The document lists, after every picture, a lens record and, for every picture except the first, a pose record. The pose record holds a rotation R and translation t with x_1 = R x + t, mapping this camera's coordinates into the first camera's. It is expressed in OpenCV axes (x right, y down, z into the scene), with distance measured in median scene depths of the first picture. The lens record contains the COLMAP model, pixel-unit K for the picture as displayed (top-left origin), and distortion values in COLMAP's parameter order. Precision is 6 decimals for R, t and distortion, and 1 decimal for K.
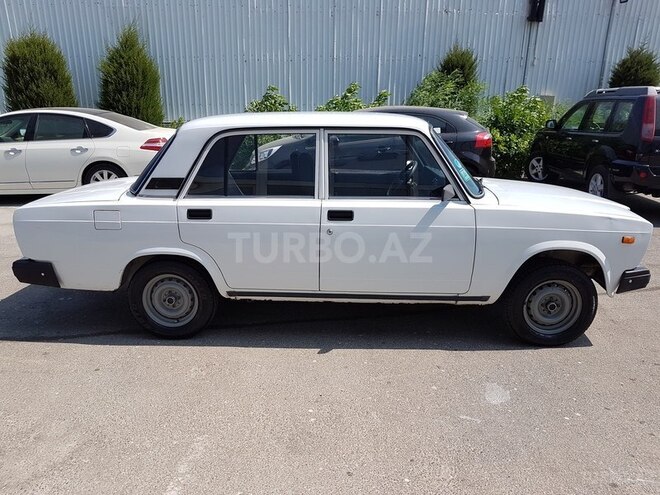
lens RADIAL K [[517.8, 0, 330.0], [0, 517.8, 247.5], [0, 0, 1]] dist [-0.001532, -0.001494]
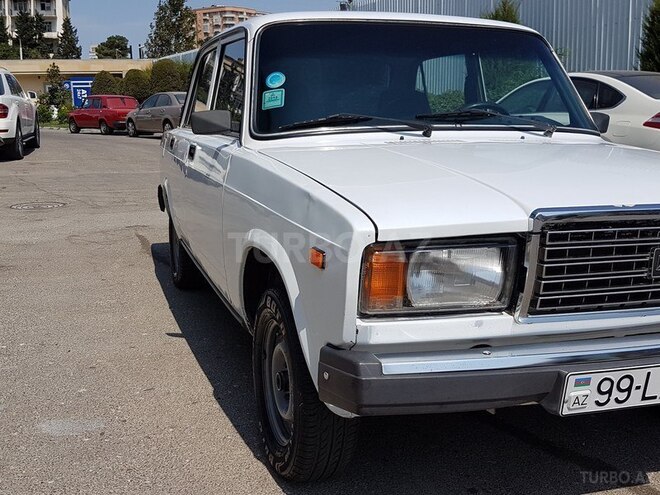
lens RADIAL K [[769.9, 0, 330.0], [0, 769.9, 247.5], [0, 0, 1]] dist [-0.010193, -0.041935]
pose [[0.327593, 0.165942, -0.930132, 0.439526], [-0.242485, 0.966248, 0.086982, -0.029479], [0.913173, 0.197048, 0.356774, 0.321806]]
